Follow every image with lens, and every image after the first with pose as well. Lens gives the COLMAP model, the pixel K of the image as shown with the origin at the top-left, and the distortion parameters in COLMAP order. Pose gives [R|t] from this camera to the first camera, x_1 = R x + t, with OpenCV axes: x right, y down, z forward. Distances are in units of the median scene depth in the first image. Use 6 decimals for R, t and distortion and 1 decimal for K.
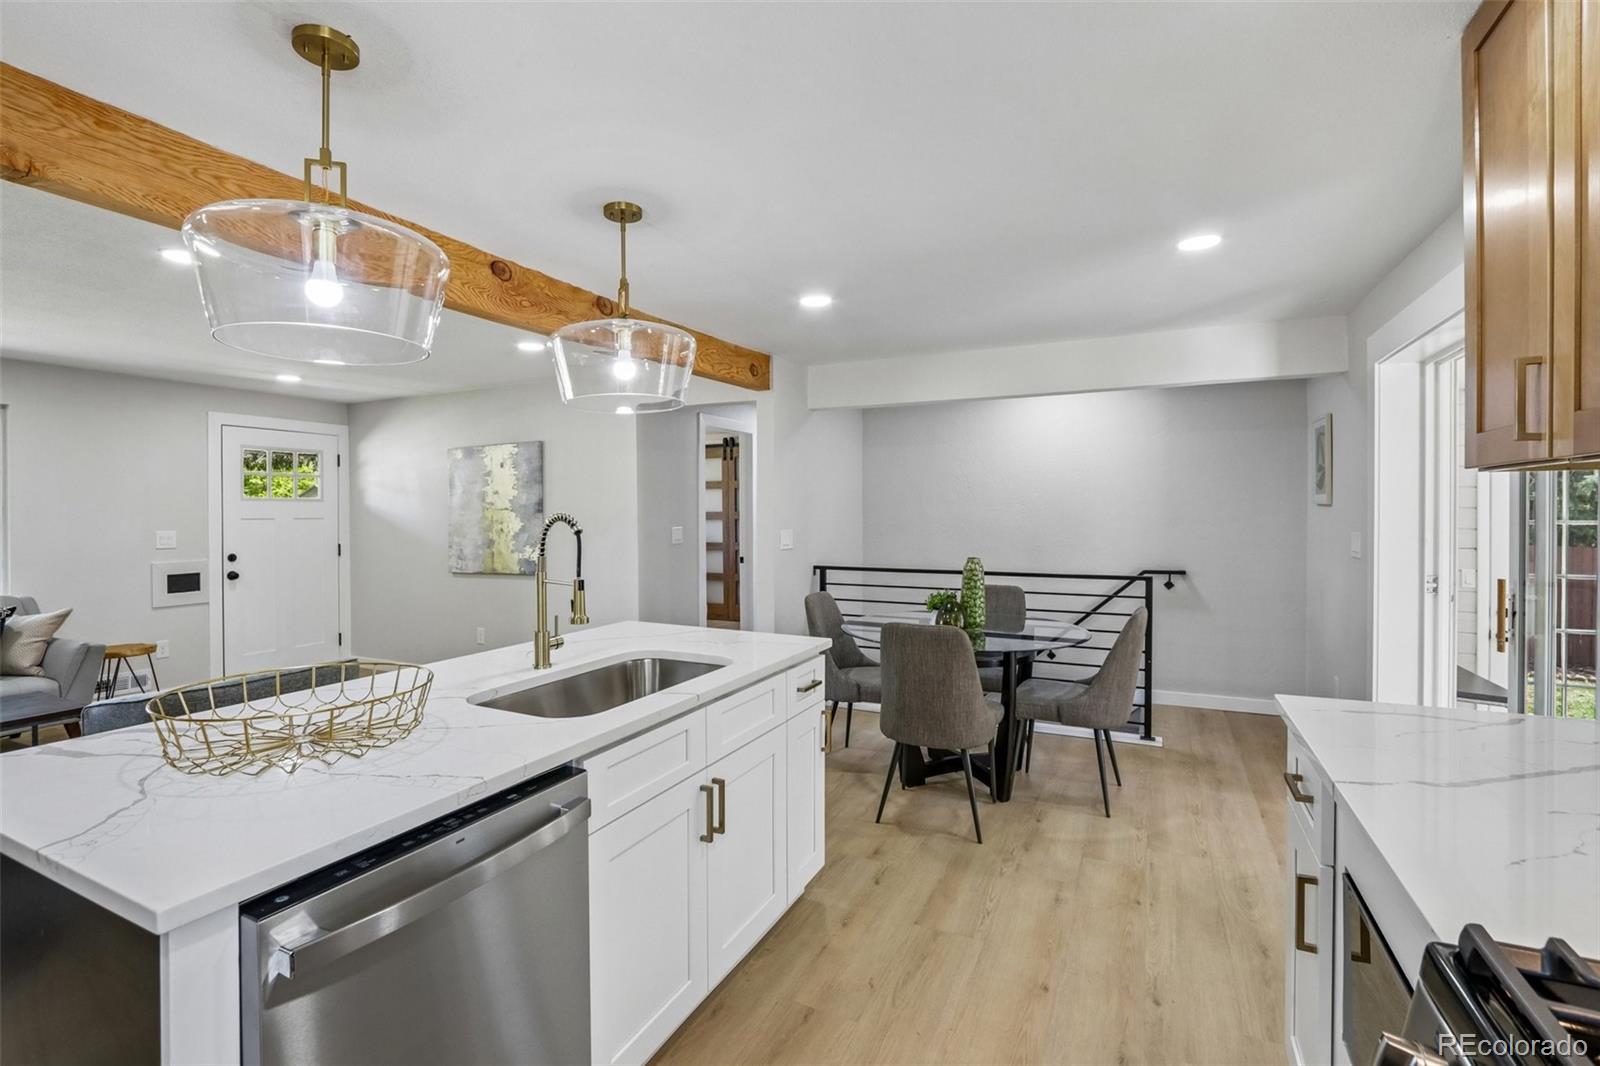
lens RADIAL K [[733.8, 0, 783.6], [0, 733.8, 516.6], [0, 0, 1]] dist [-0.014230, 0.001046]
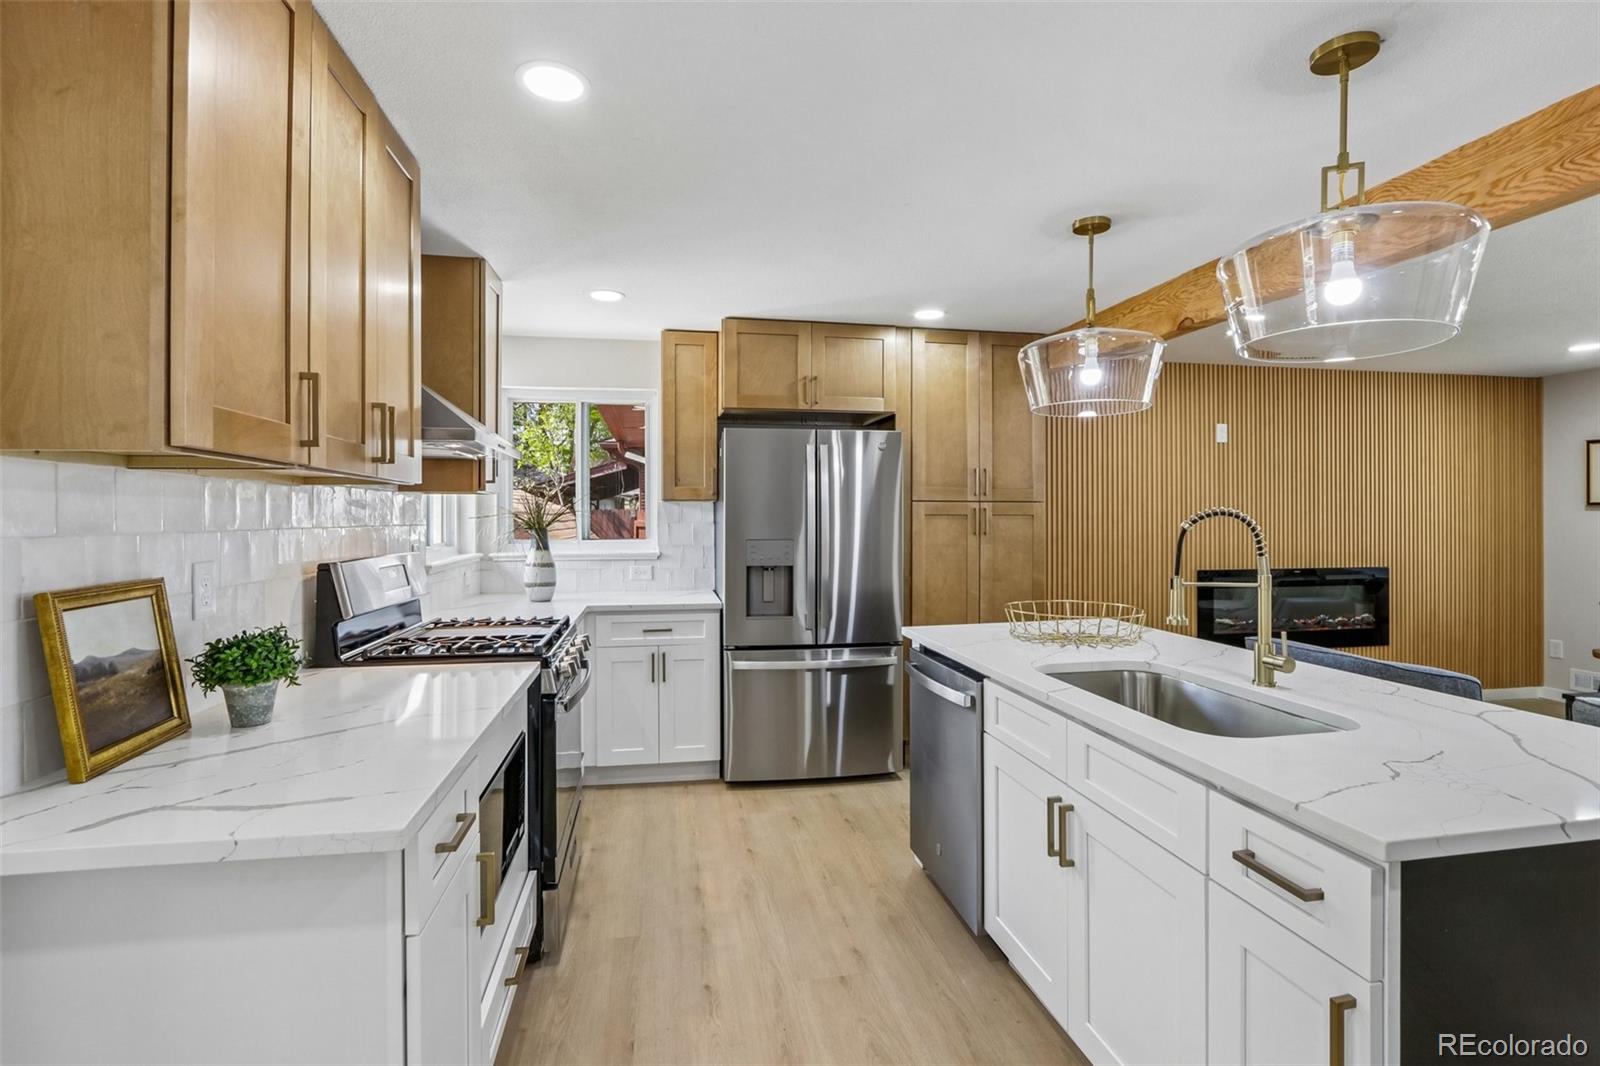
lens RADIAL K [[738.9, 0, 785.7], [0, 738.9, 517.5], [0, 0, 1]] dist [-0.020524, 0.004510]
pose [[-0.807530, 0.008287, -0.589768, 0.322392], [0.004228, 0.999957, 0.008262, -0.001650], [0.589811, 0.004178, -0.807530, 0.684982]]
